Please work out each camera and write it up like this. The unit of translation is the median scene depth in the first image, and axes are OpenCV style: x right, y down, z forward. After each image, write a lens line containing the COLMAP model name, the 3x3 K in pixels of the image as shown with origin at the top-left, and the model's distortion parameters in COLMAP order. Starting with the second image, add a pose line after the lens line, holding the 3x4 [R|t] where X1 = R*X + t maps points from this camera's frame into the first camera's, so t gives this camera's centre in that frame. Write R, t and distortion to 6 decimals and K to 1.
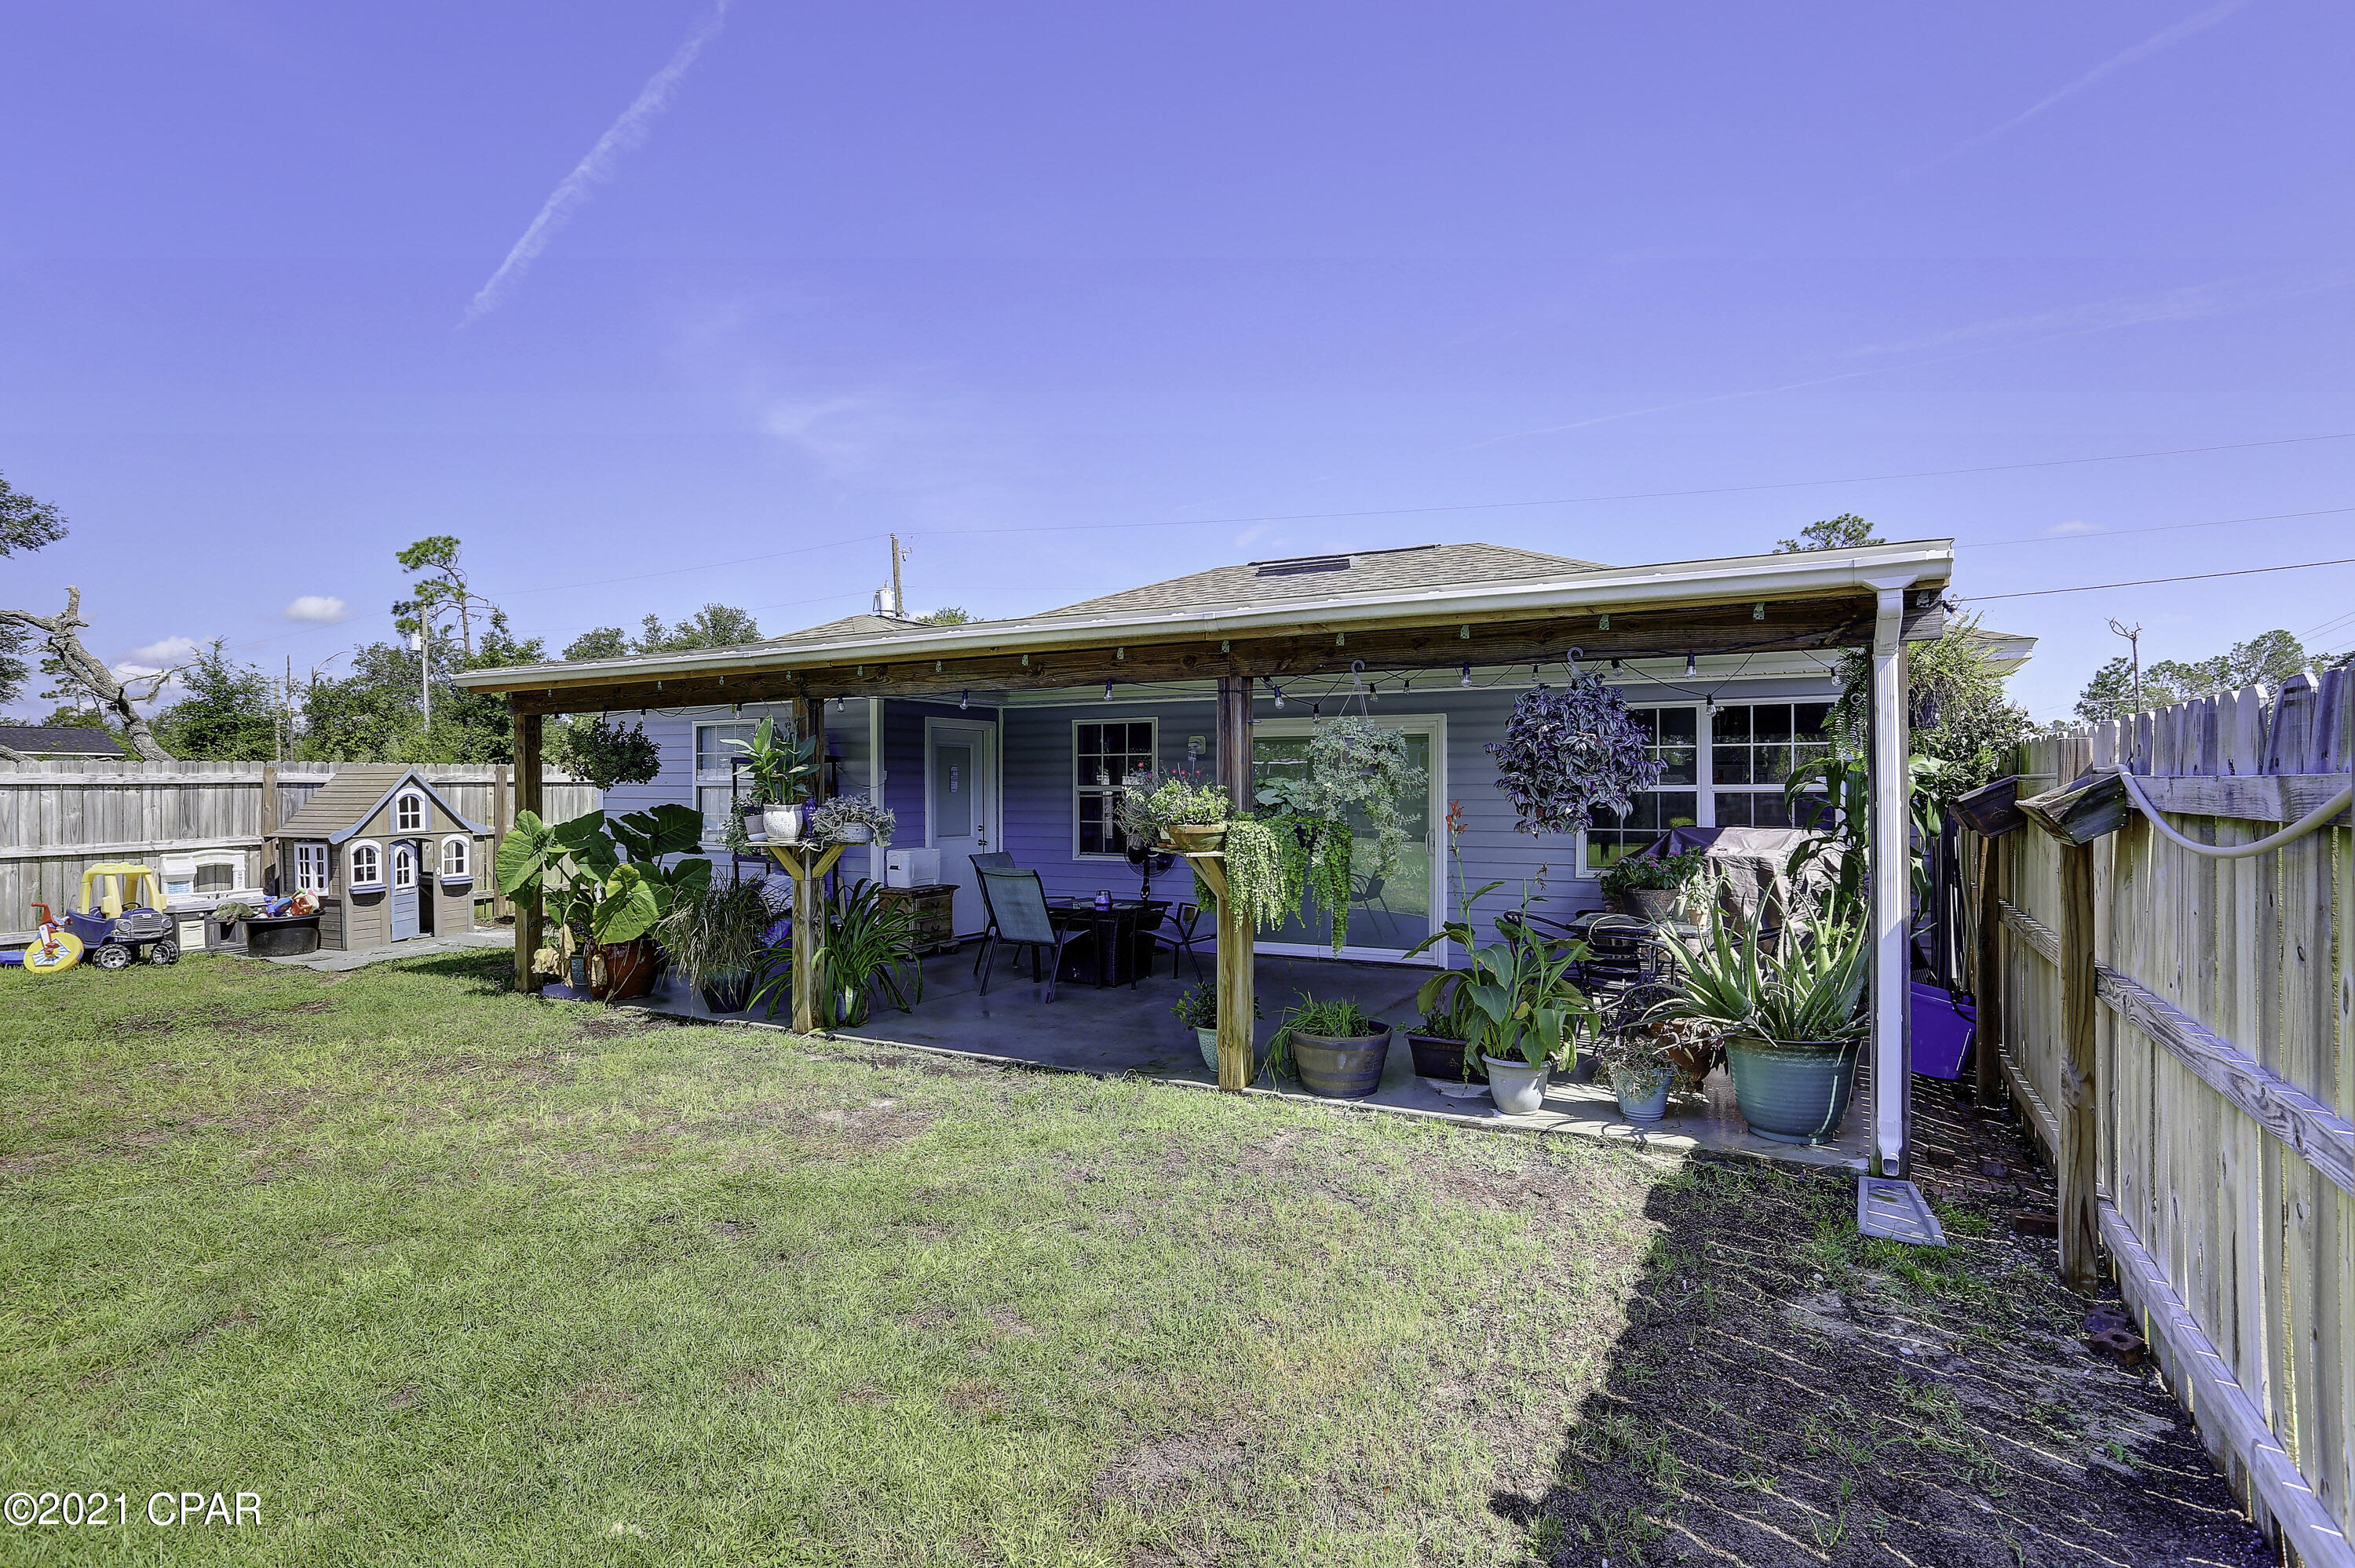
lens RADIAL K [[1165.1, 0, 1175.4], [0, 1165.1, 795.3], [0, 0, 1]] dist [-0.035831, 0.006277]
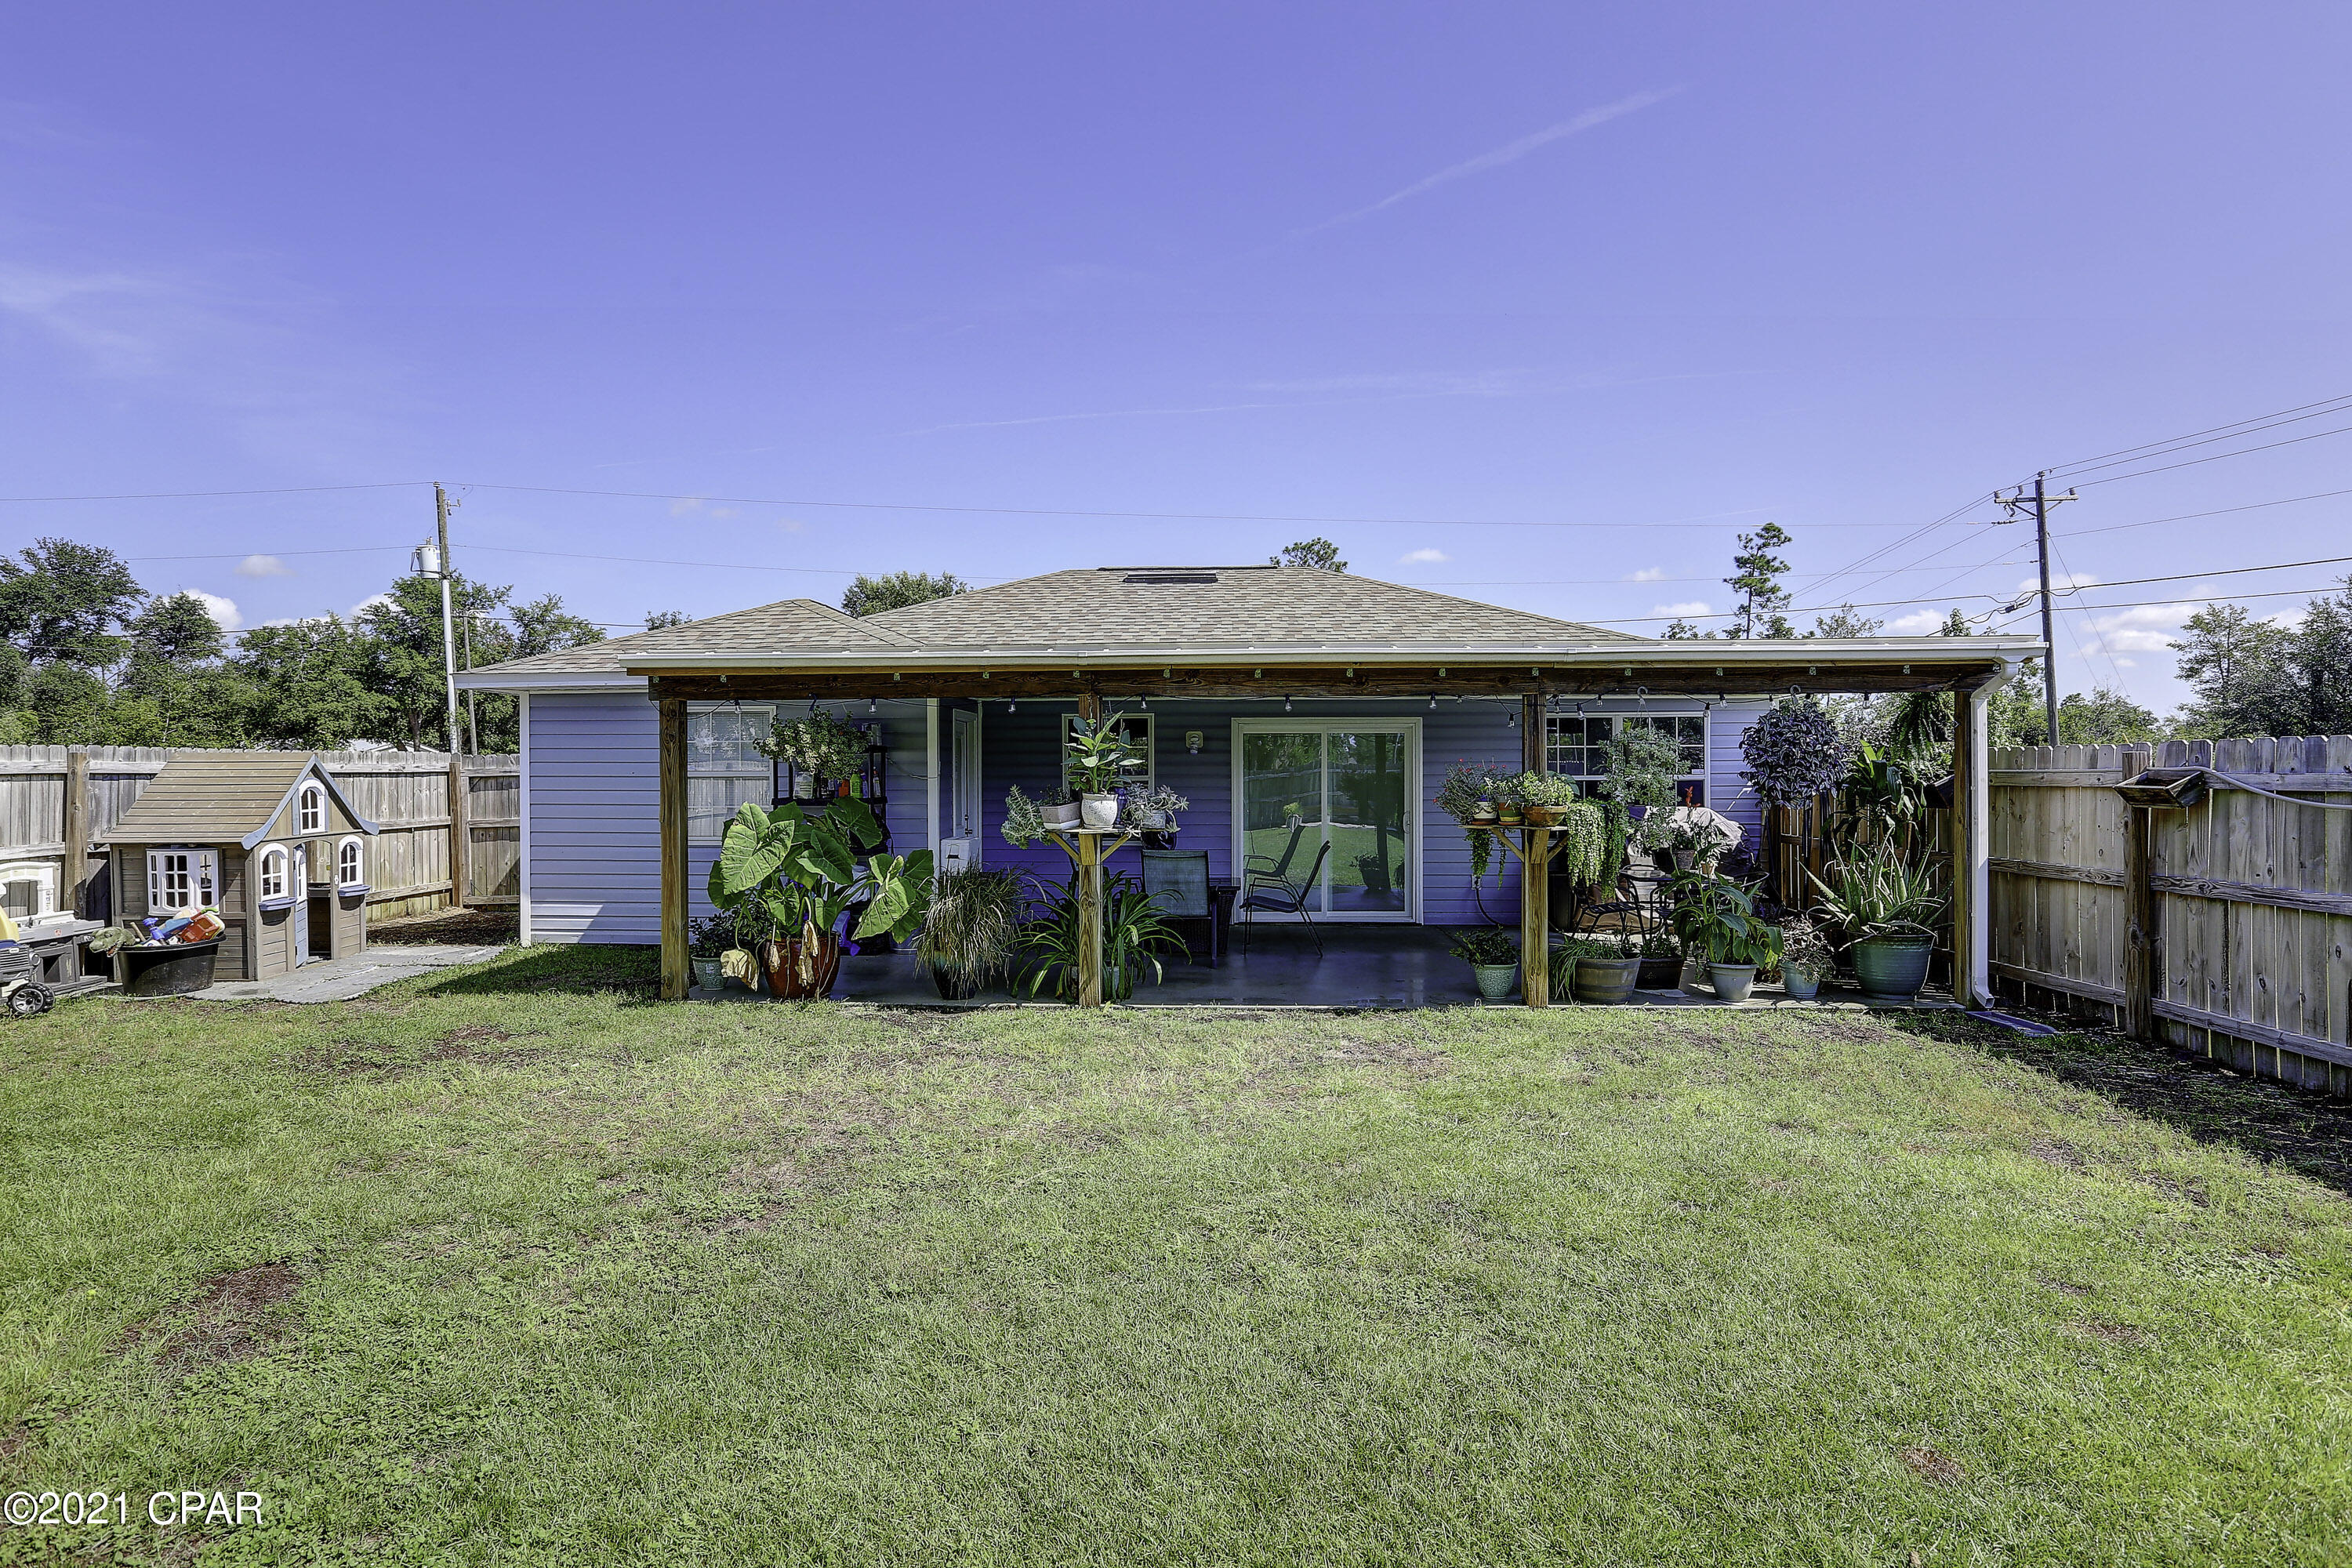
lens RADIAL K [[1163.7, 0, 1192.3], [0, 1163.7, 777.2], [0, 0, 1]] dist [-0.035831, 0.006277]
pose [[0.904216, -0.002092, 0.427070, -0.467547], [0.004325, 0.999982, -0.004259, -0.002055], [-0.427054, 0.005698, 0.904208, -0.010808]]
